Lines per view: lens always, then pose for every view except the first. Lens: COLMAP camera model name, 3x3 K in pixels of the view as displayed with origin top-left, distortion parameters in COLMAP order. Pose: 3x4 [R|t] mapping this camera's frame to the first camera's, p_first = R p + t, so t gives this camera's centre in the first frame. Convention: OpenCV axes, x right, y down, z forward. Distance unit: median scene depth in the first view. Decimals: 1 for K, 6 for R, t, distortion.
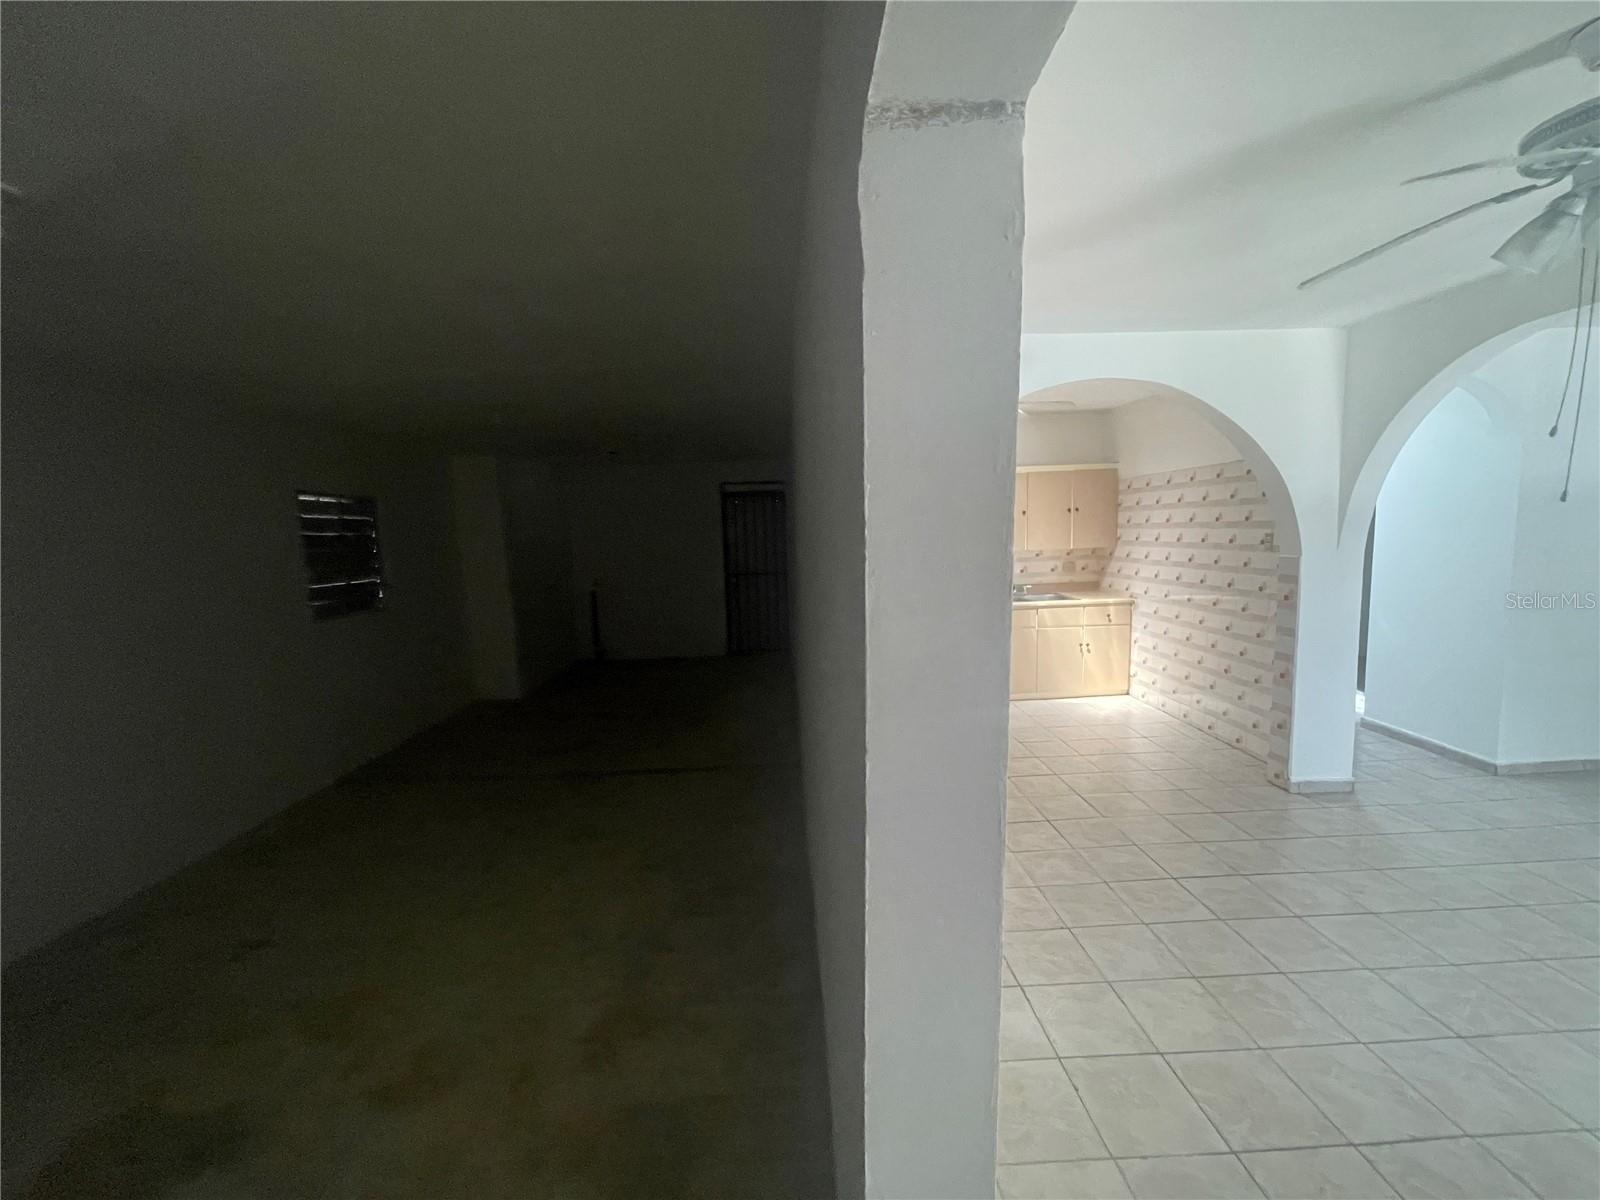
lens RADIAL K [[646.6, 0, 805.2], [0, 646.6, 601.6], [0, 0, 1]] dist [-0.000252, 0.000184]
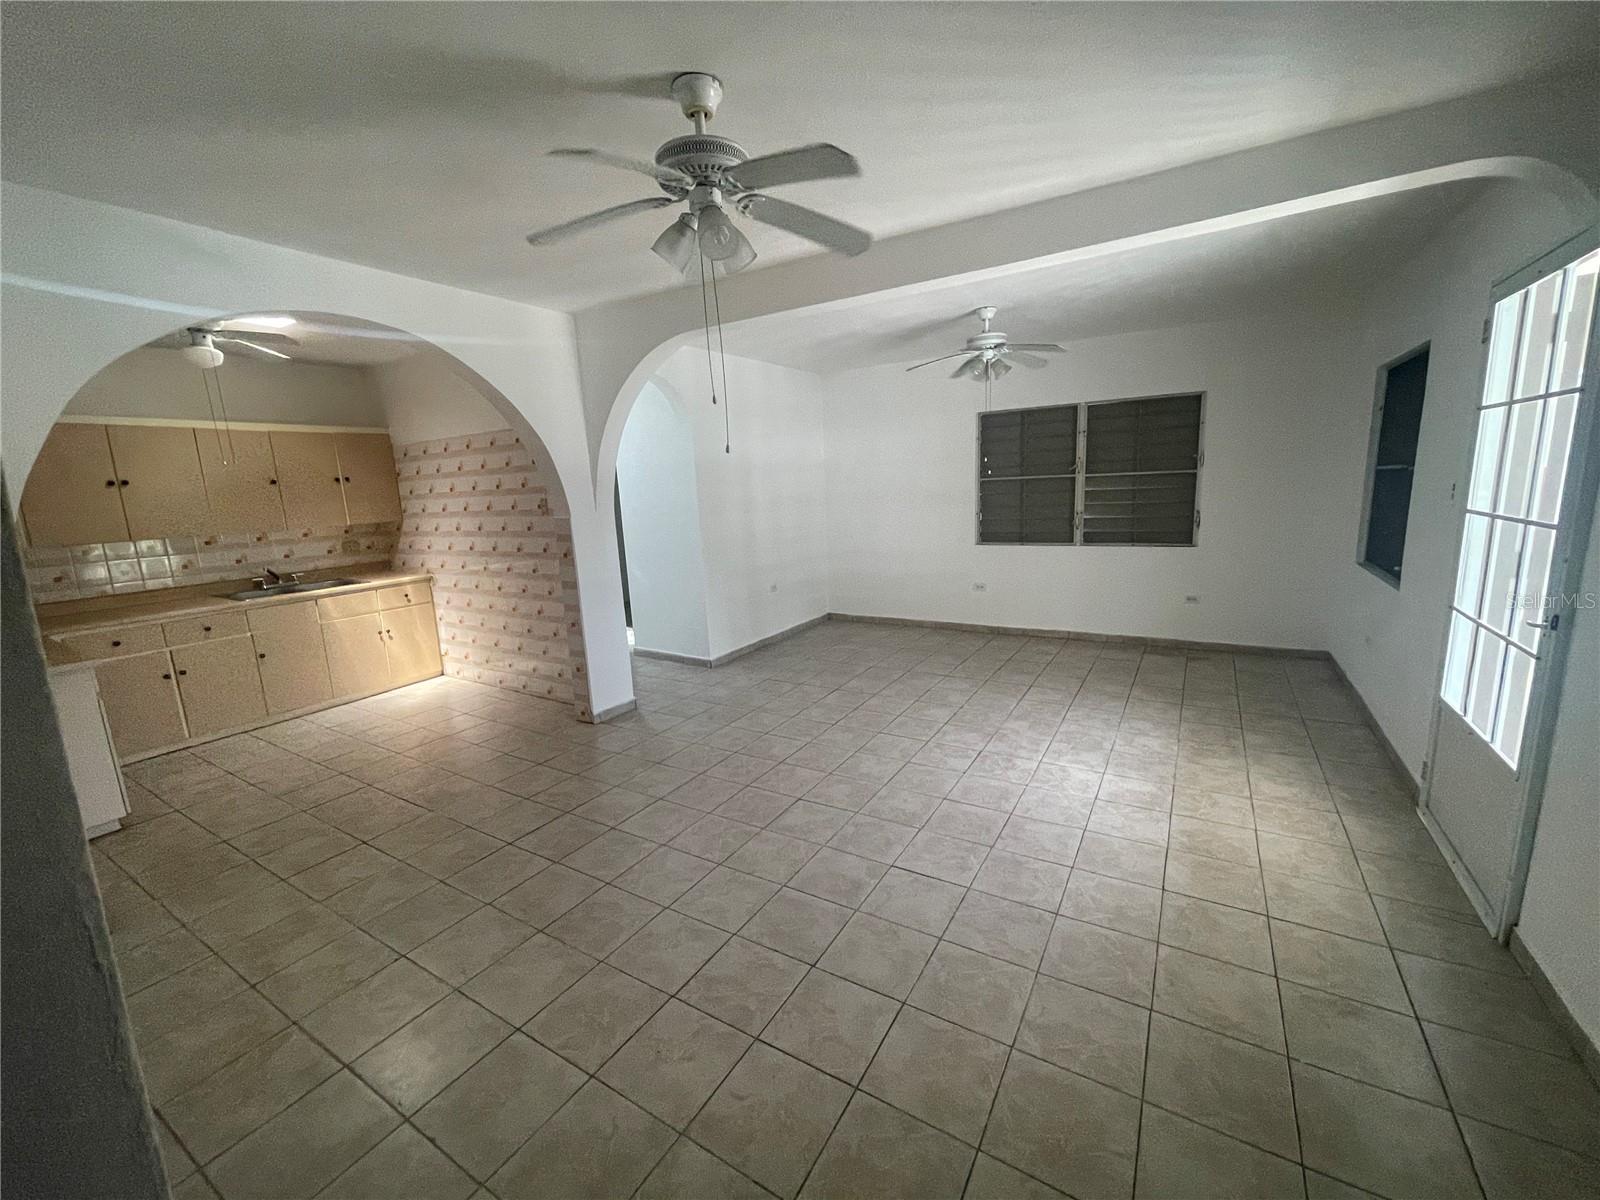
lens RADIAL K [[646.6, 0, 792.6], [0, 646.6, 597.4], [0, 0, 1]] dist [-0.000252, 0.000184]
pose [[0.562868, -0.141846, 0.814285, 0.038025], [0.121848, 0.988641, 0.087992, 0.012329], [-0.817517, 0.049691, 0.573757, 0.035494]]
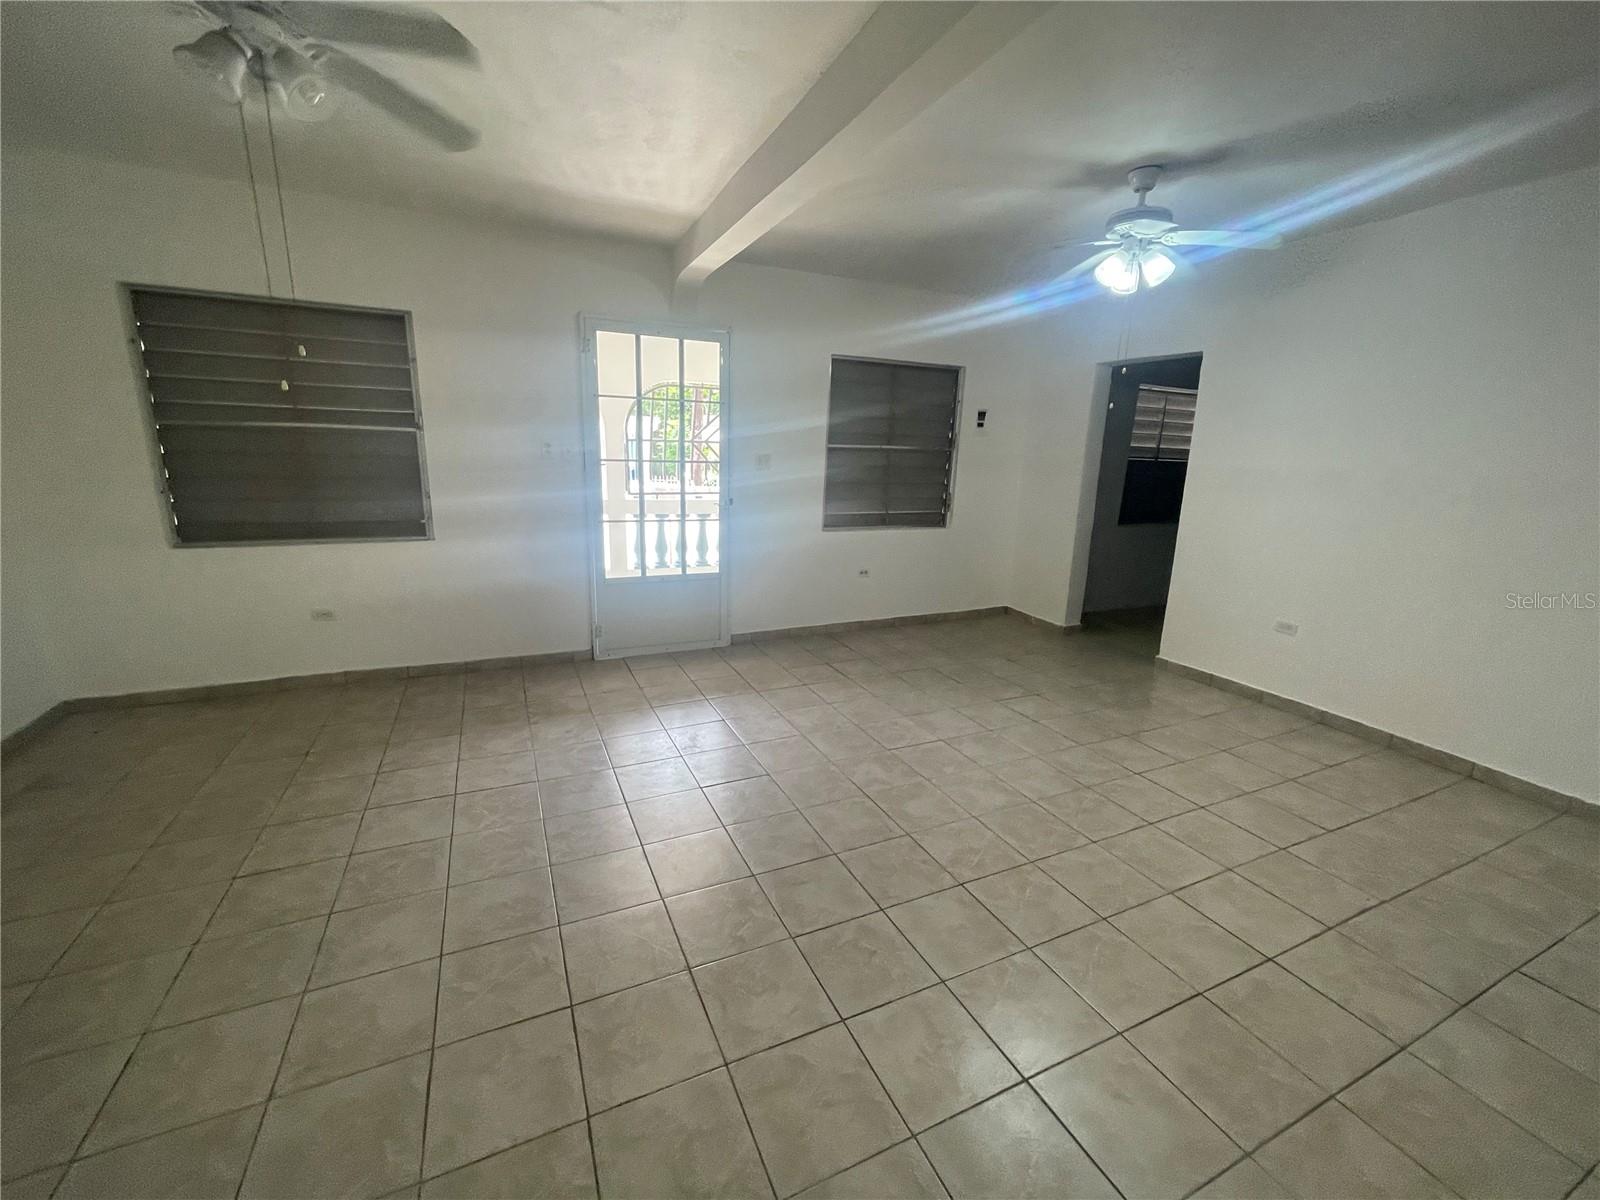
lens RADIAL K [[646.6, 0, 785.4], [0, 646.6, 591.6], [0, 0, 1]] dist [-0.000252, 0.000184]
pose [[-0.931388, 0.088895, -0.353008, 1.960631], [-0.037119, 0.941479, 0.335021, -0.193389], [0.362131, 0.325138, -0.873582, 1.735359]]
